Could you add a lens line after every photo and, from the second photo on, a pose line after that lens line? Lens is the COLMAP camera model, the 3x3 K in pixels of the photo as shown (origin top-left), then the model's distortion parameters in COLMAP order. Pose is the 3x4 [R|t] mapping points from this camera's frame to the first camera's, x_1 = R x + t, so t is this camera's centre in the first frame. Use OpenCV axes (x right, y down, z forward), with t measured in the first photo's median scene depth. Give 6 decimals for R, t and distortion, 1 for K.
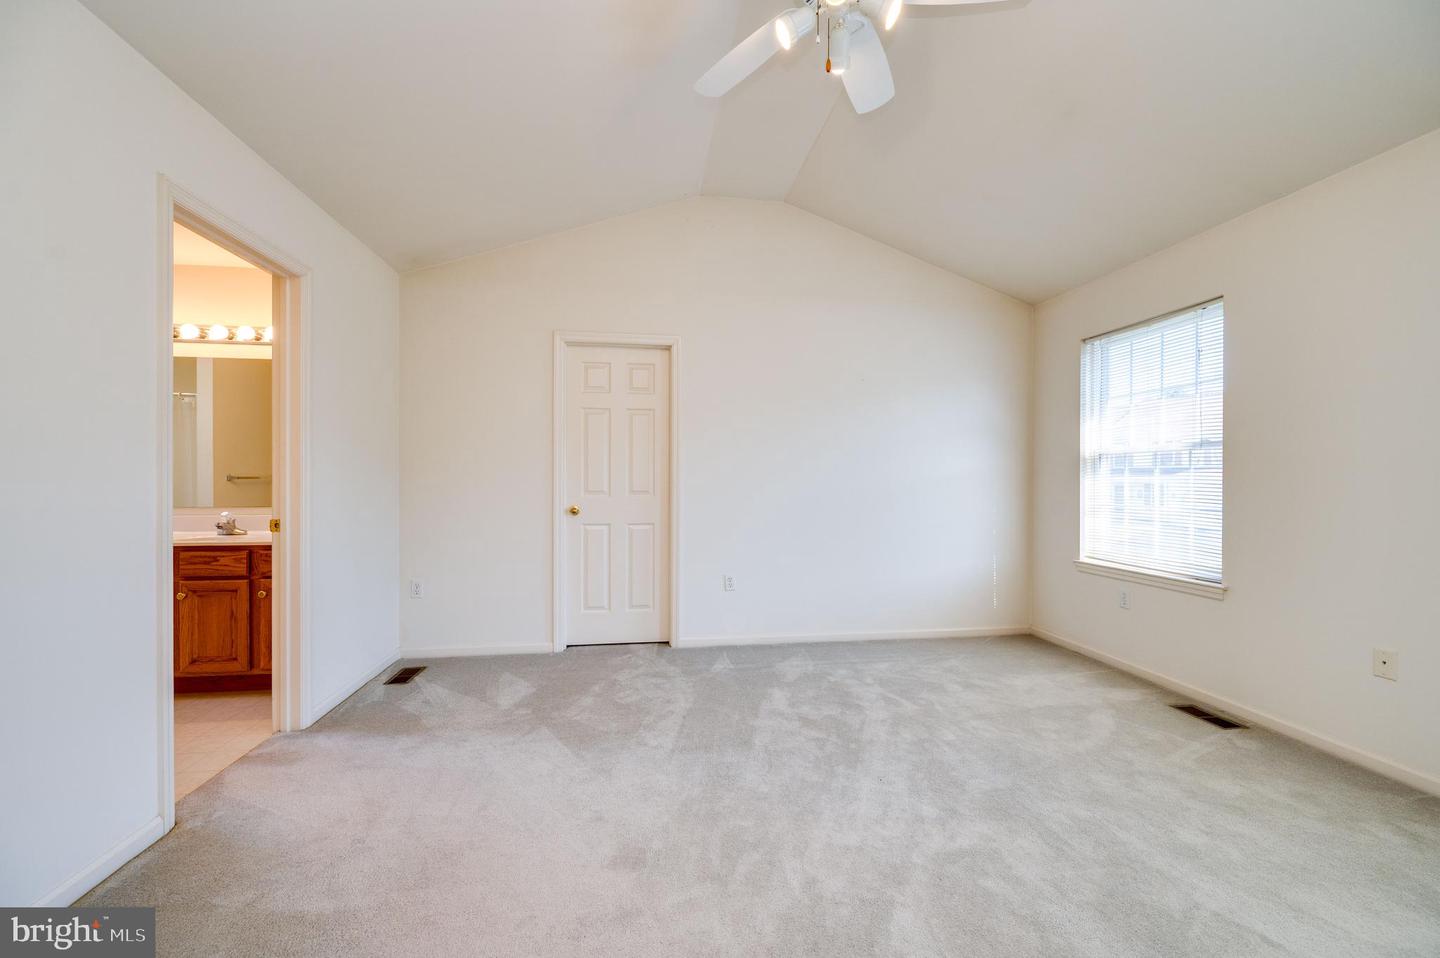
lens RADIAL K [[569.6, 0, 722.0], [0, 569.6, 480.1], [0, 0, 1]] dist [-0.000399, -0.000249]
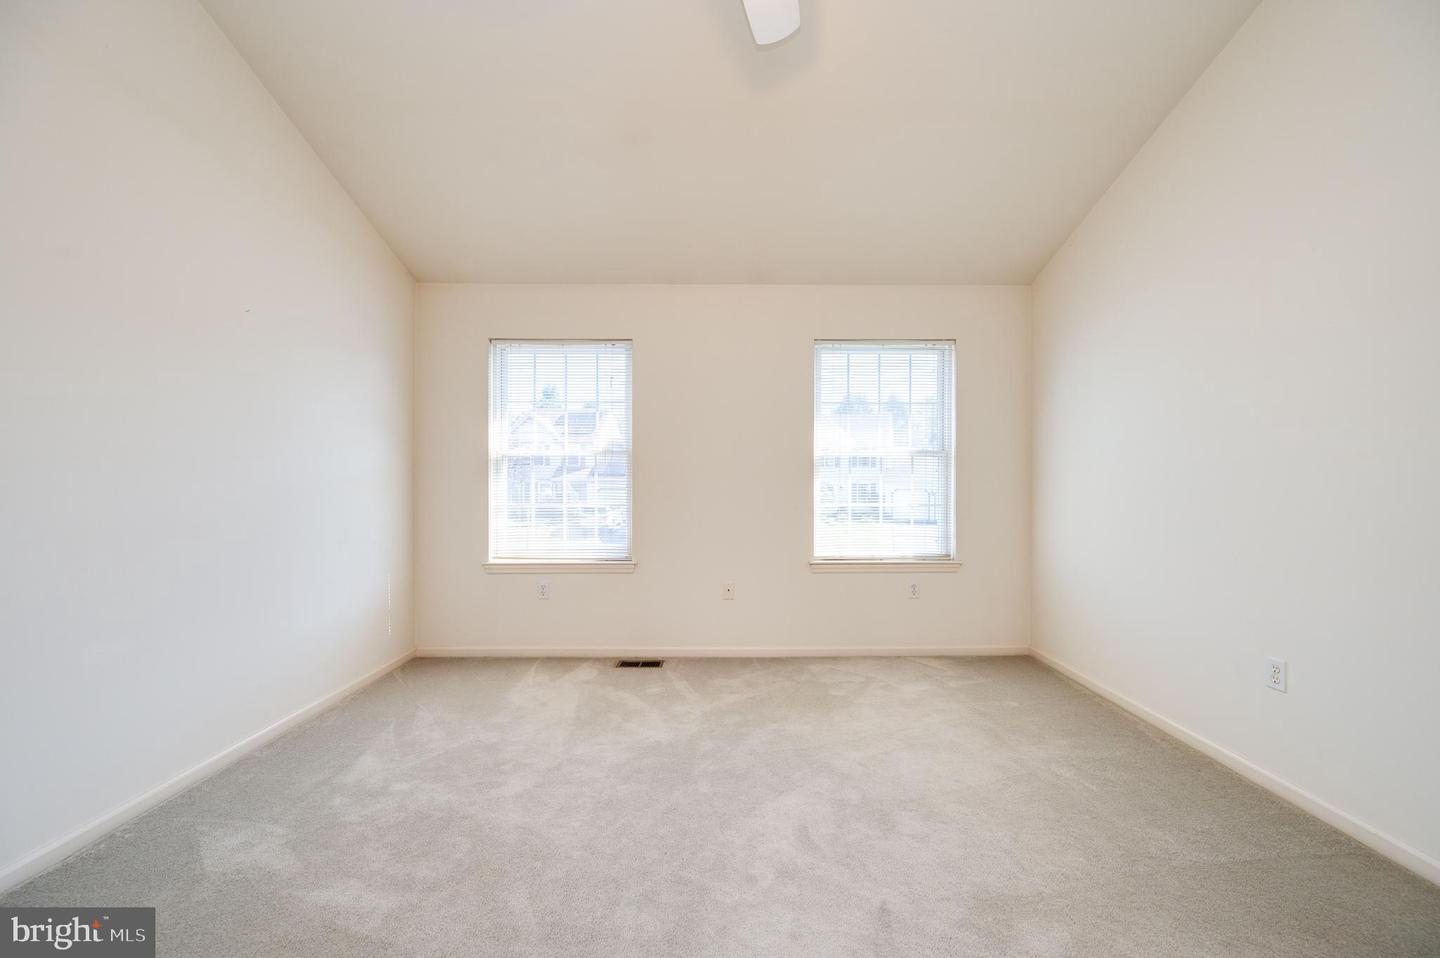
lens RADIAL K [[569.6, 0, 715.6], [0, 569.6, 483.4], [0, 0, 1]] dist [-0.000399, -0.000249]
pose [[0.135369, -0.000202, 0.990795, -0.372909], [0.001201, 0.999999, 0.000040, 0.005987], [-0.990794, 0.001184, 0.135369, 0.609428]]
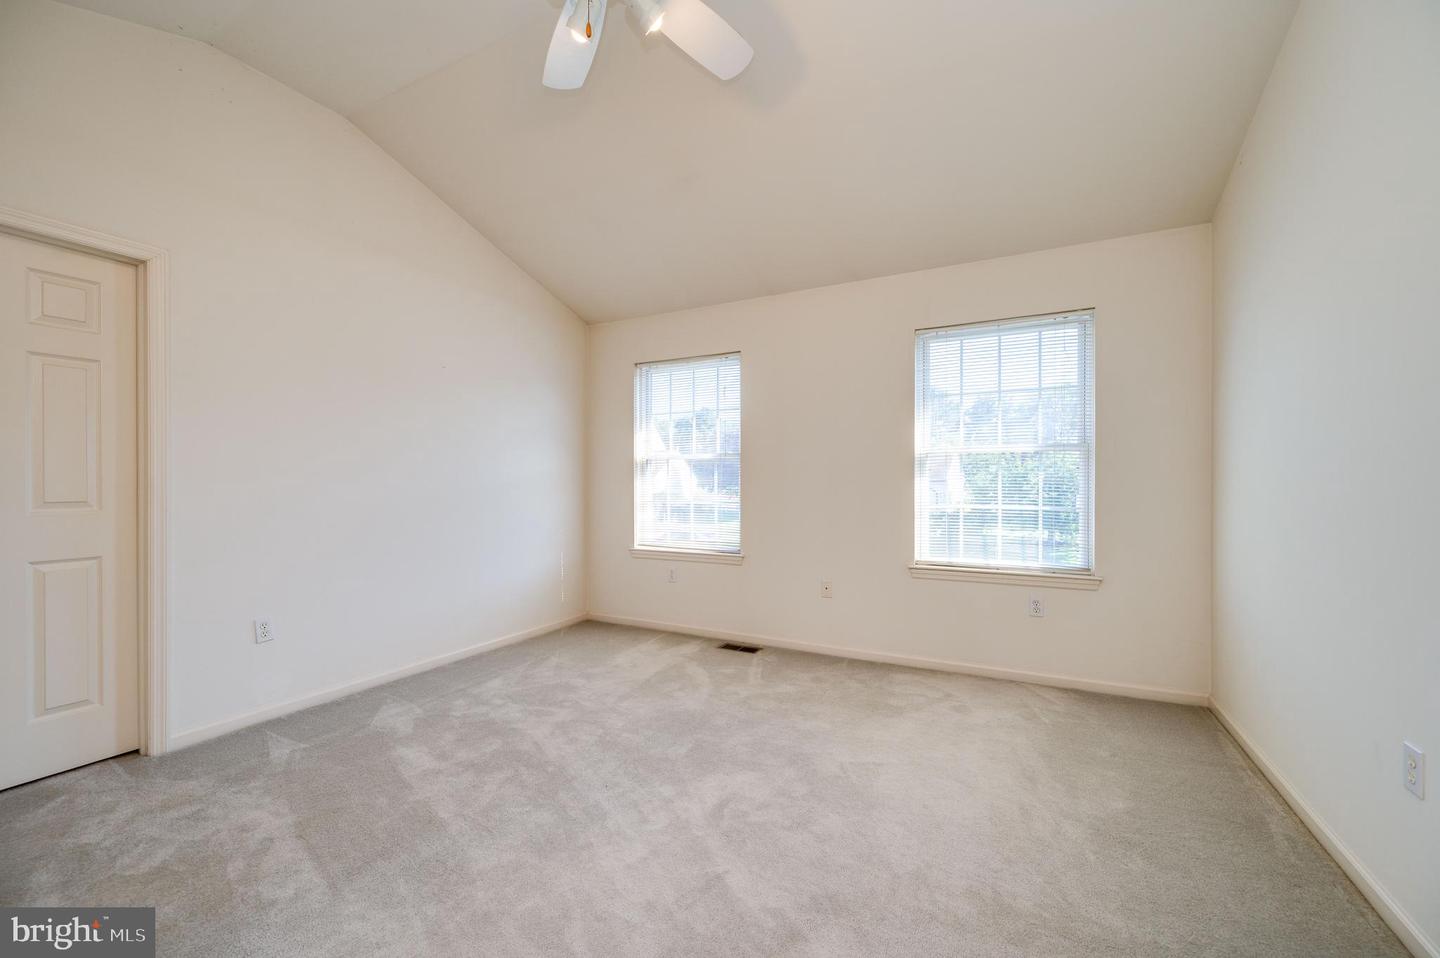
lens RADIAL K [[569.6, 0, 718.7], [0, 569.6, 481.7], [0, 0, 1]] dist [-0.000399, -0.000249]
pose [[0.588546, -0.002288, 0.808460, -0.294894], [0.003983, 0.999992, -0.000070, 0.002668], [-0.808454, 0.003261, 0.588551, 0.196666]]
